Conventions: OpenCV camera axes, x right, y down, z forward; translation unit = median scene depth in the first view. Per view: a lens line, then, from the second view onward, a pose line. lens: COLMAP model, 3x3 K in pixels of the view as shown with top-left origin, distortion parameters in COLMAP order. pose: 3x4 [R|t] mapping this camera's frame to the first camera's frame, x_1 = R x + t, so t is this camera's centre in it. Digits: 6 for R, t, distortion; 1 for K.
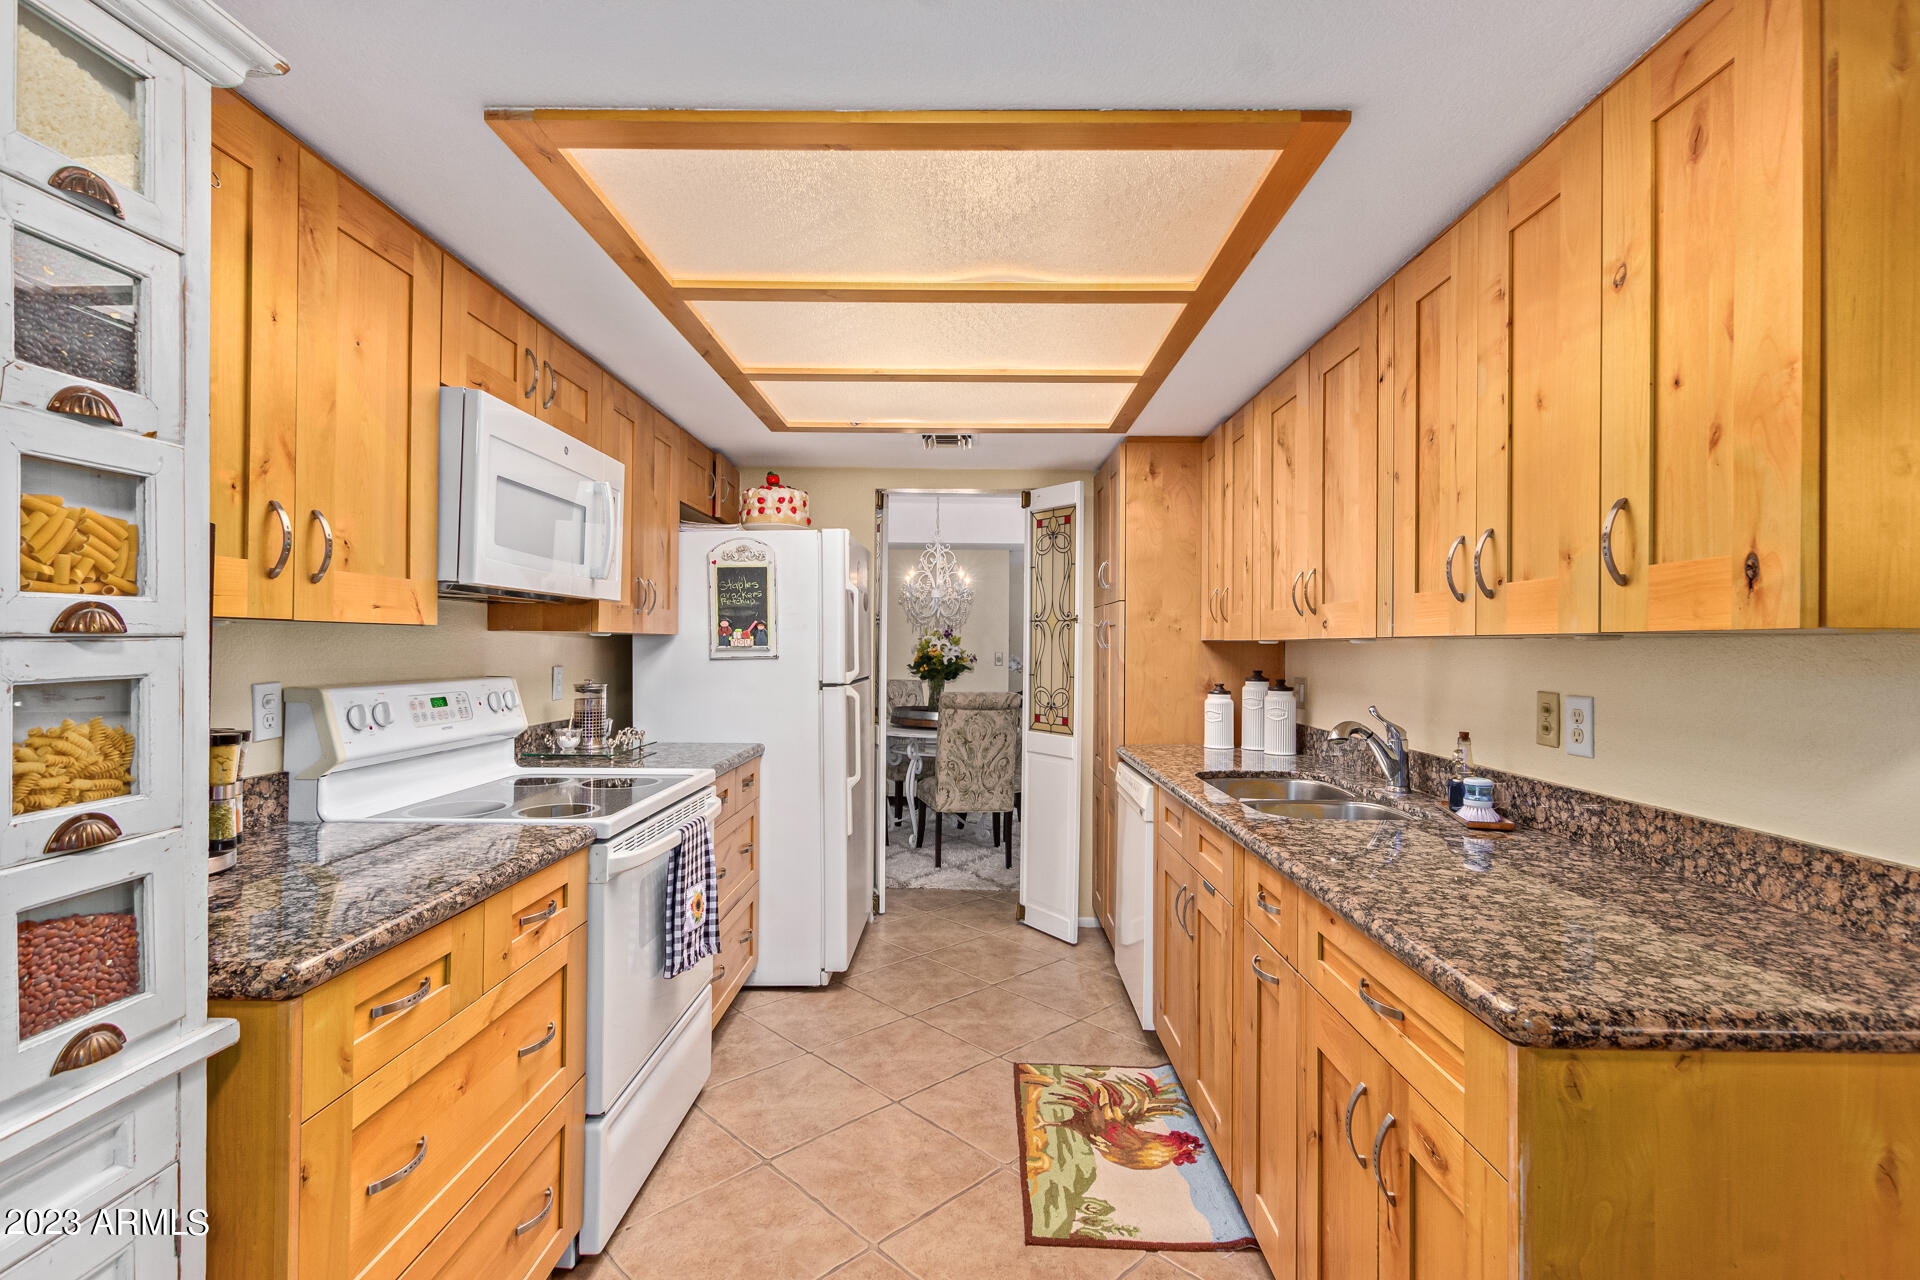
lens RADIAL K [[897.4, 0, 956.0], [0, 897.4, 638.2], [0, 0, 1]] dist [0.001388, -0.001024]
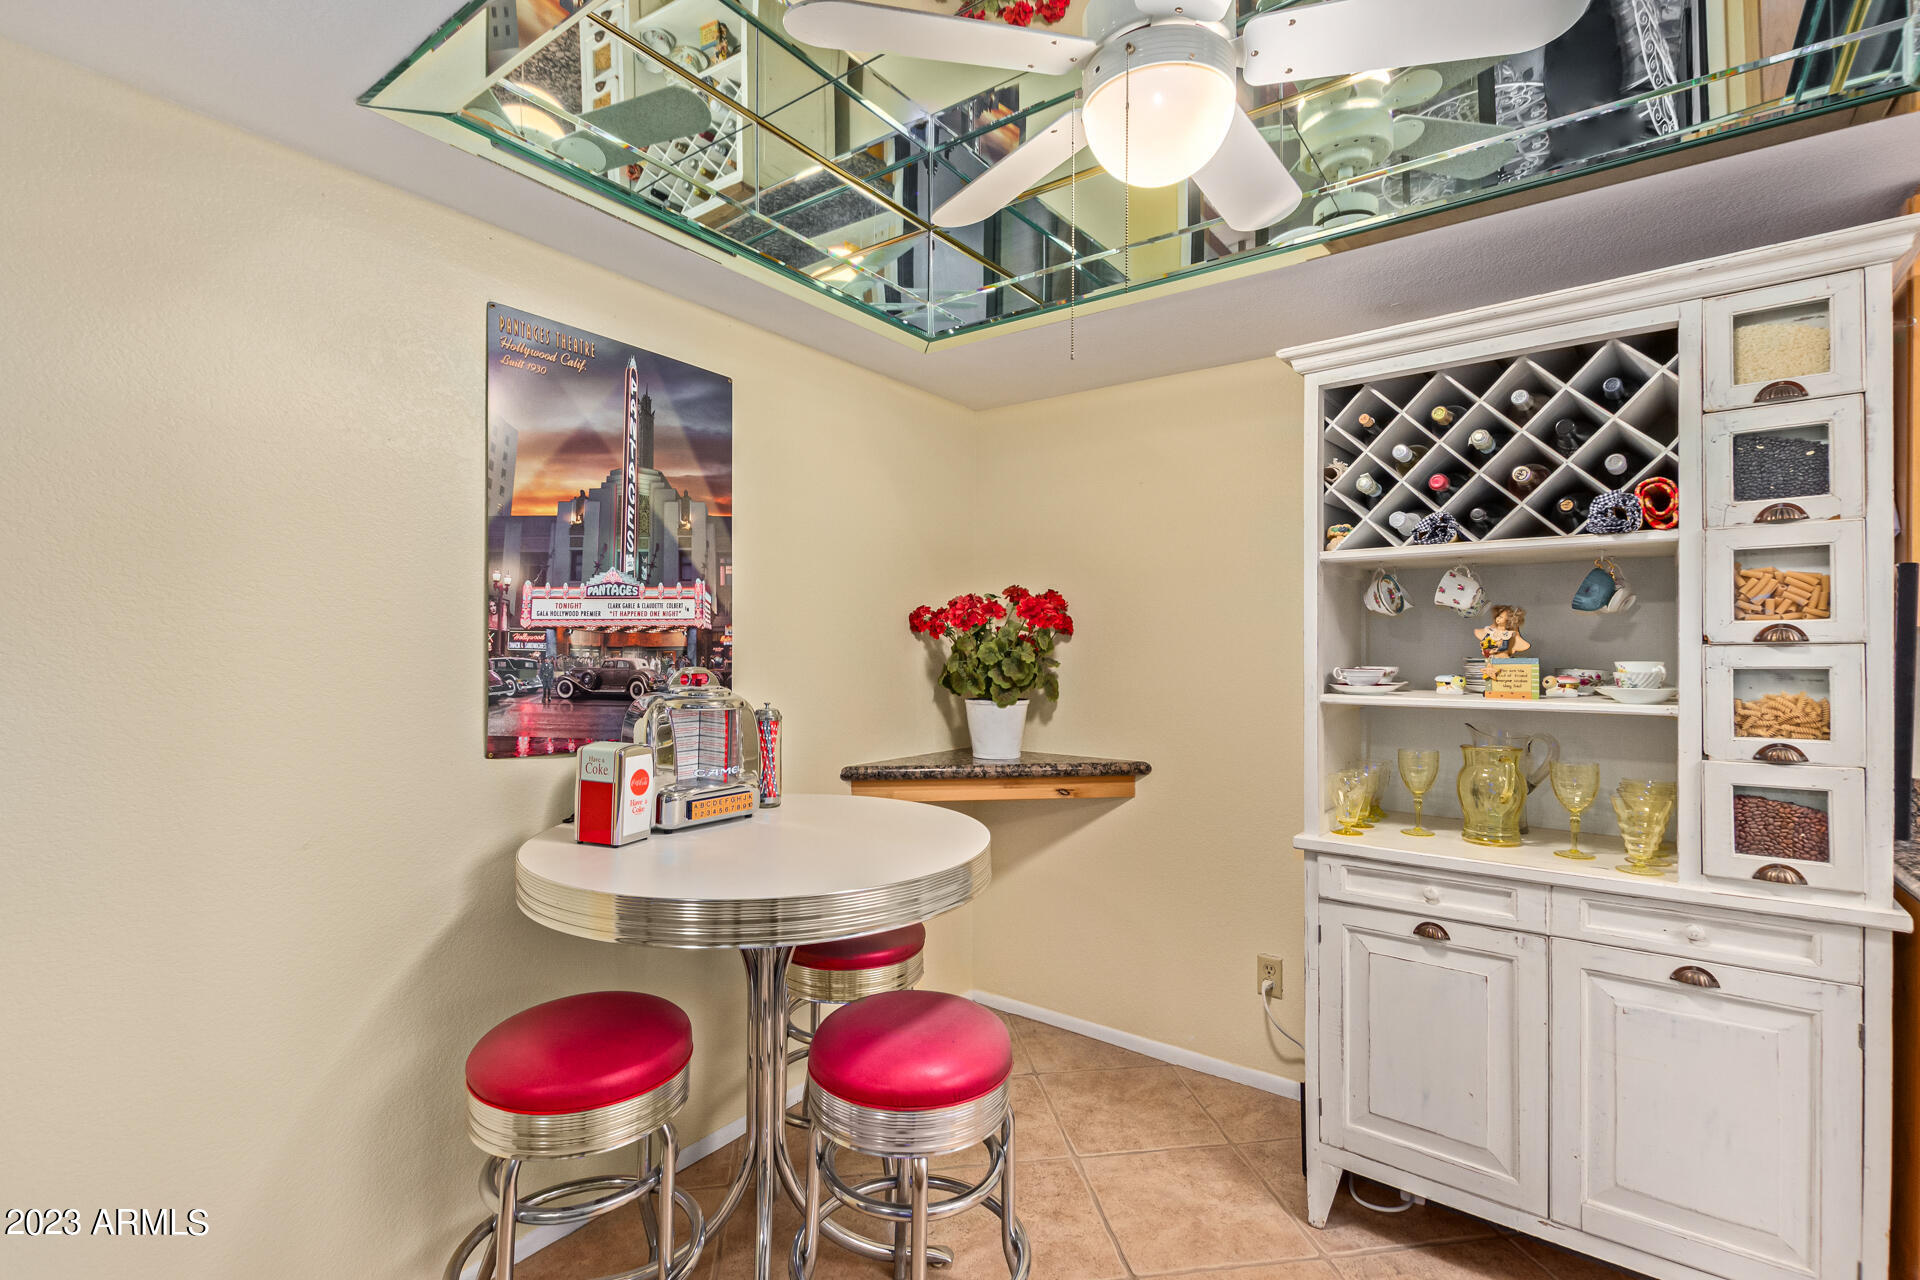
lens RADIAL K [[897.4, 0, 956.0], [0, 897.4, 638.2], [0, 0, 1]] dist [0.001388, -0.001024]
pose [[-0.577249, -0.015618, -0.816419, 0.636171], [-0.003279, 0.999853, -0.016808, 0.010075], [0.816561, -0.007025, -0.577216, 0.311448]]
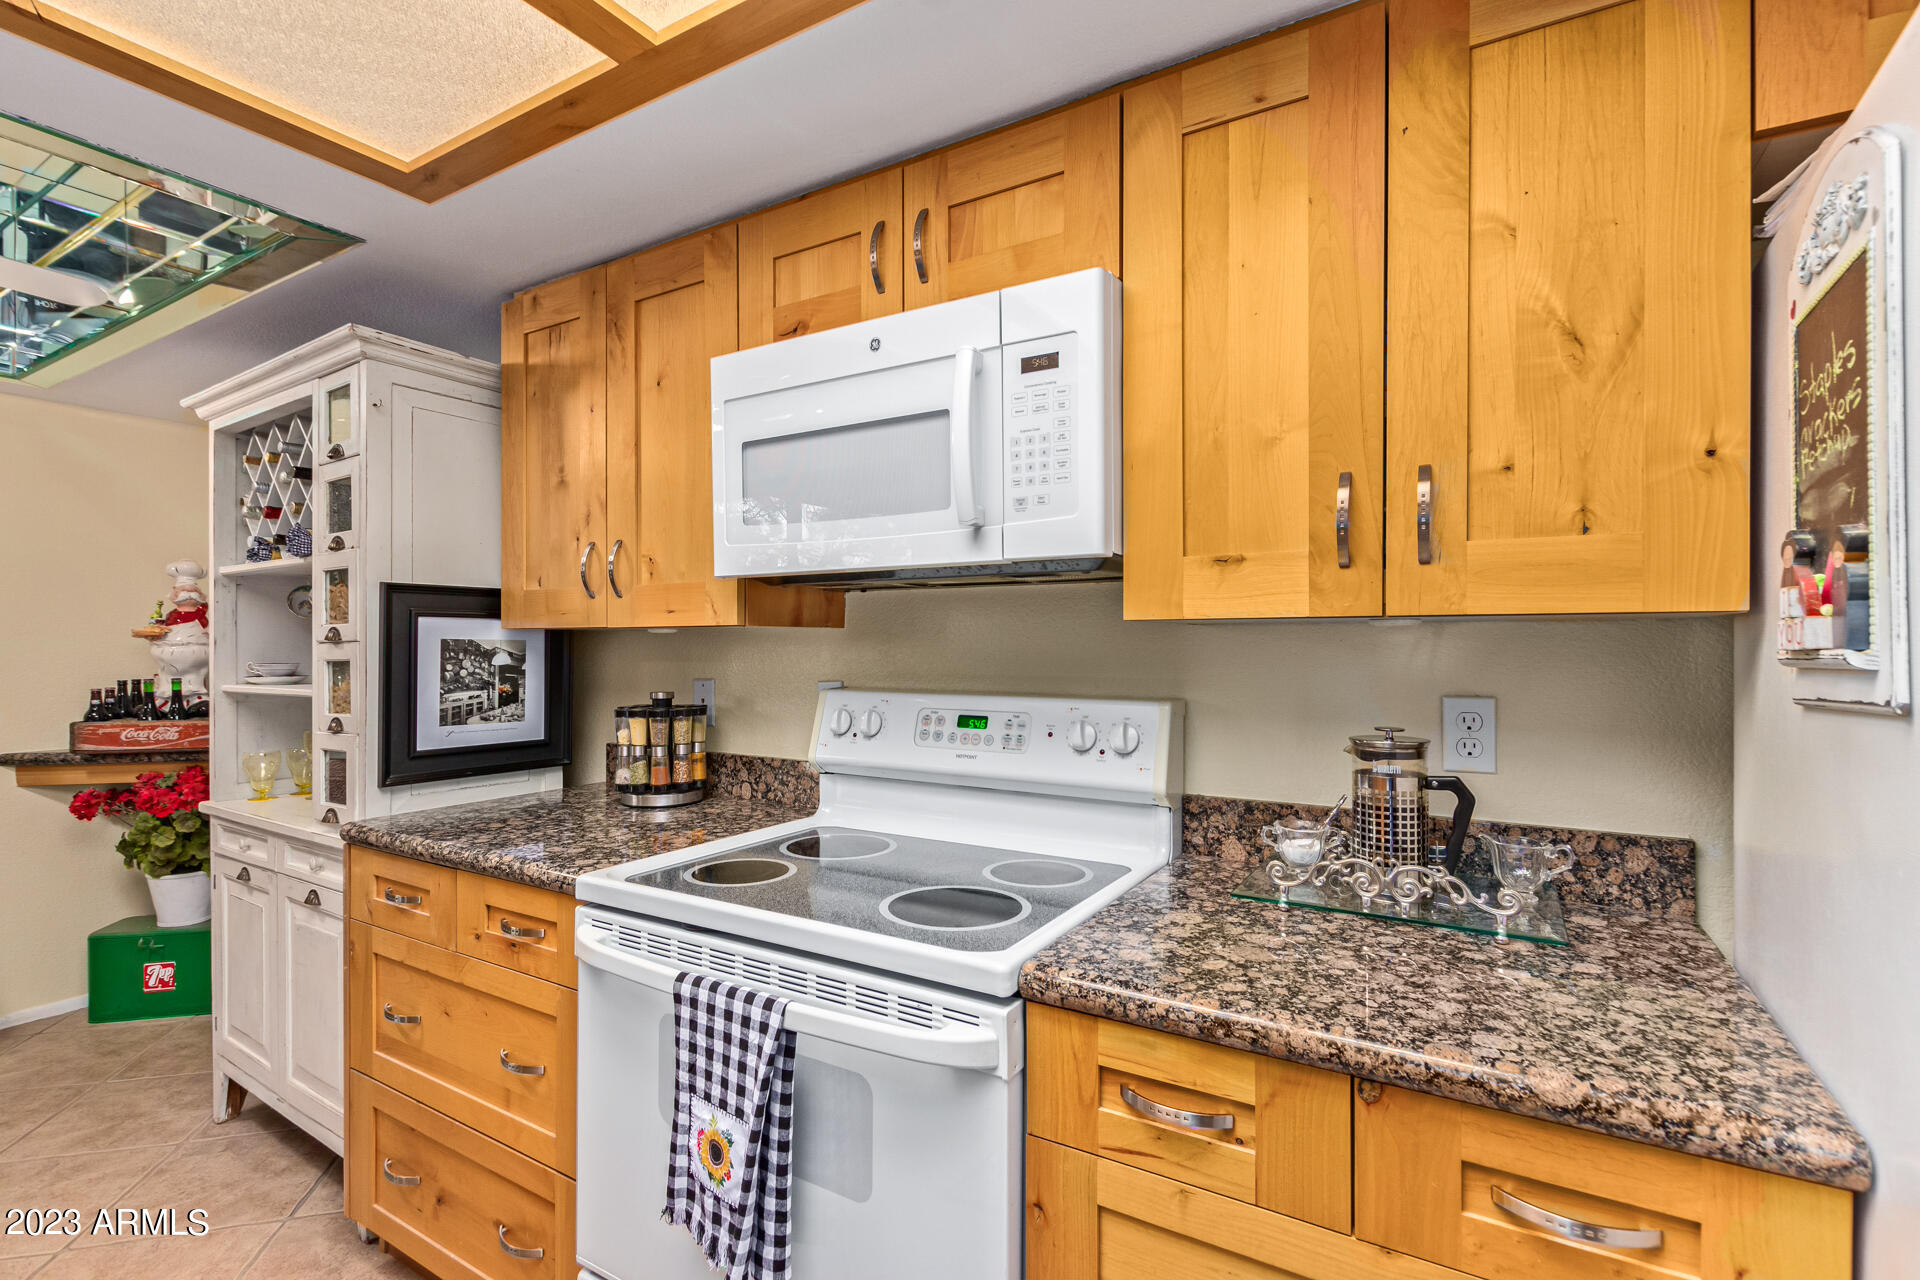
lens RADIAL K [[882.7, 0, 982.2], [0, 882.7, 643.2], [0, 0, 1]] dist [0.006292, 0.000100]
pose [[-0.500511, -0.010911, -0.865661, 0.088196], [0.000785, 0.999914, -0.013057, 0.016303], [0.865730, -0.007215, -0.500460, 1.615345]]
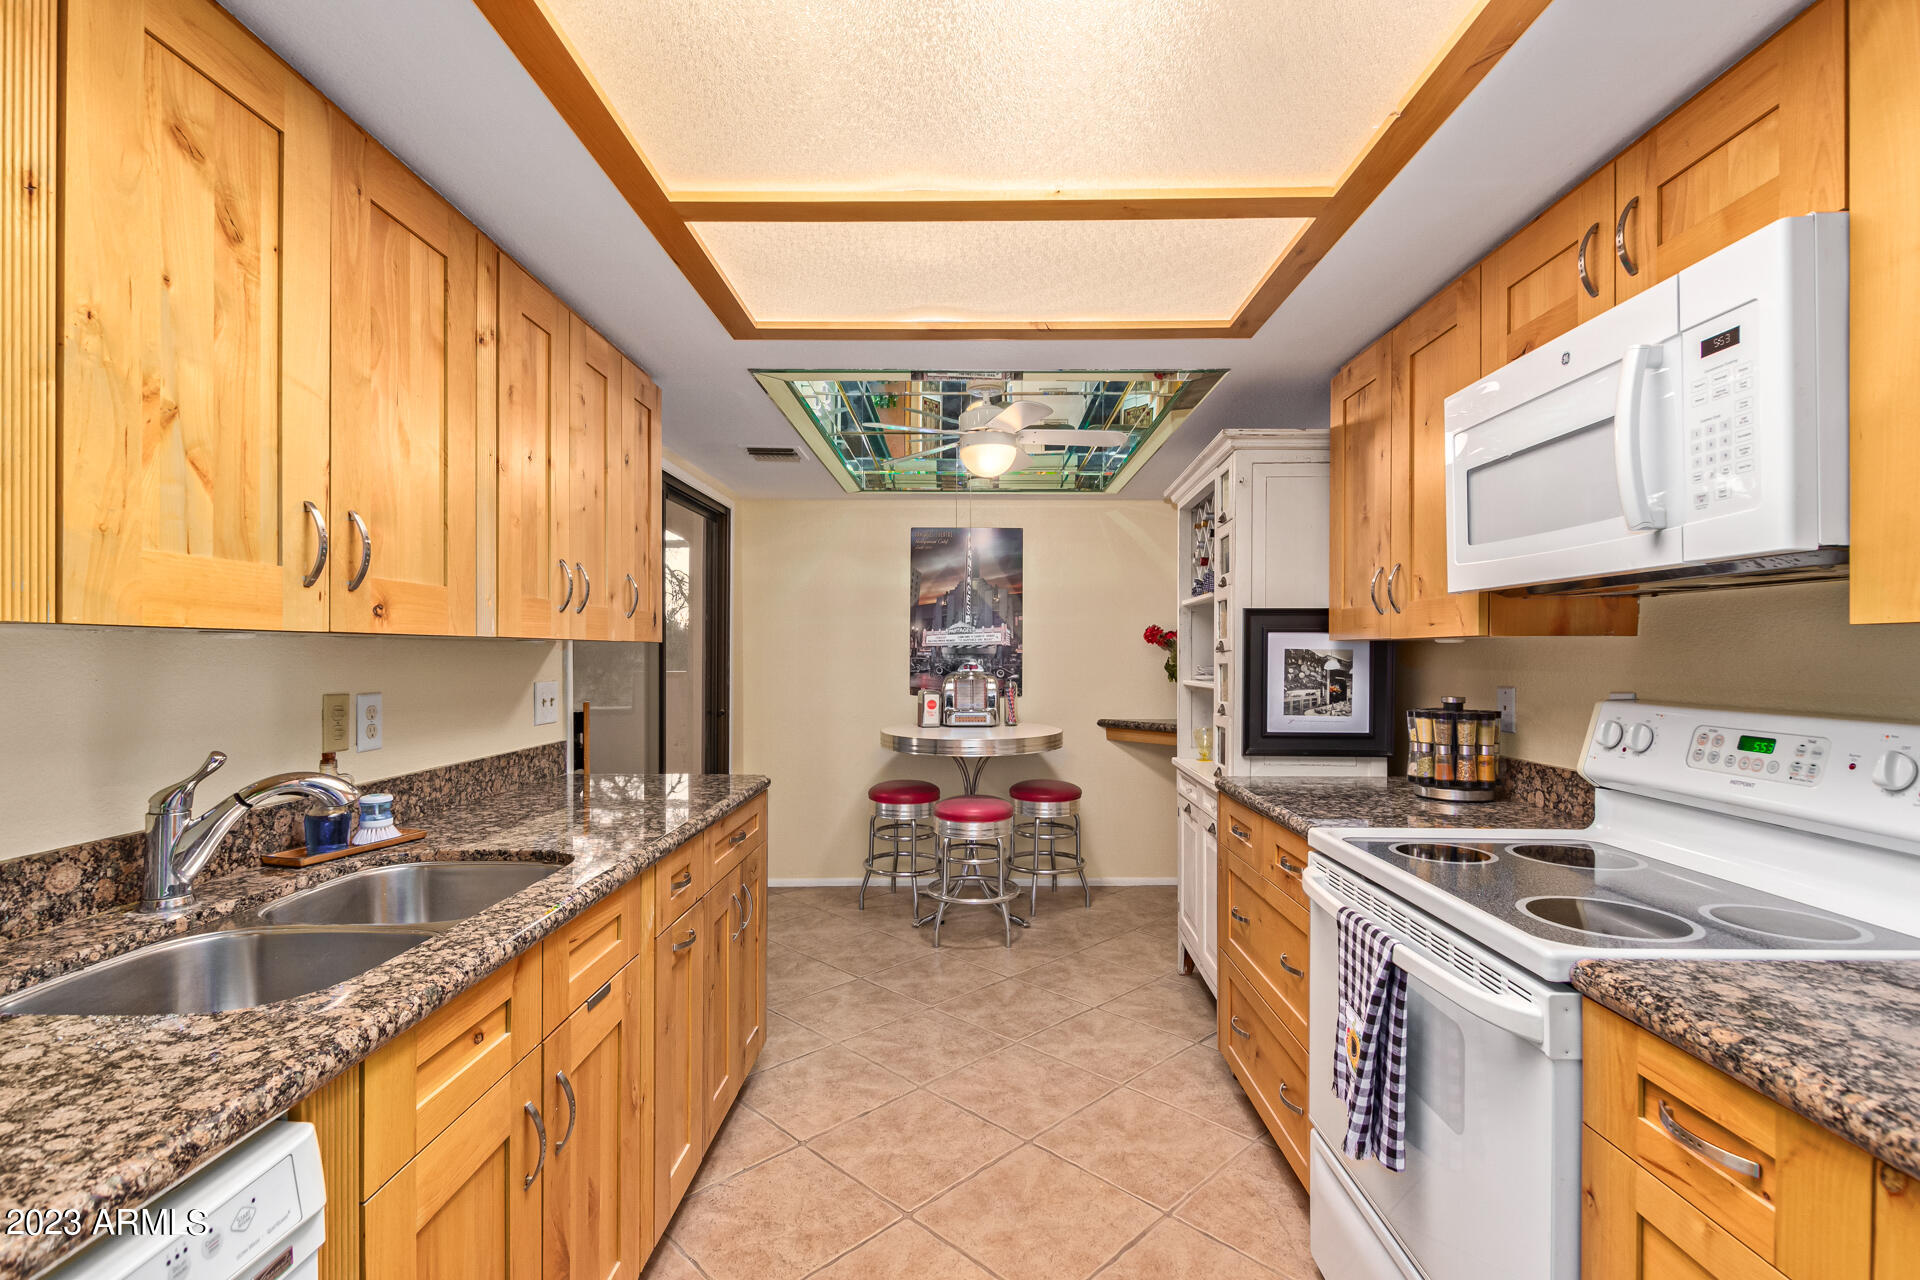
lens RADIAL K [[897.4, 0, 956.0], [0, 897.4, 638.2], [0, 0, 1]] dist [0.001388, -0.001024]
pose [[-0.999936, -0.009526, 0.006058, 0.006775], [-0.009659, 0.999703, -0.022370, 0.016593], [-0.005844, -0.022428, -0.999731, 1.935566]]
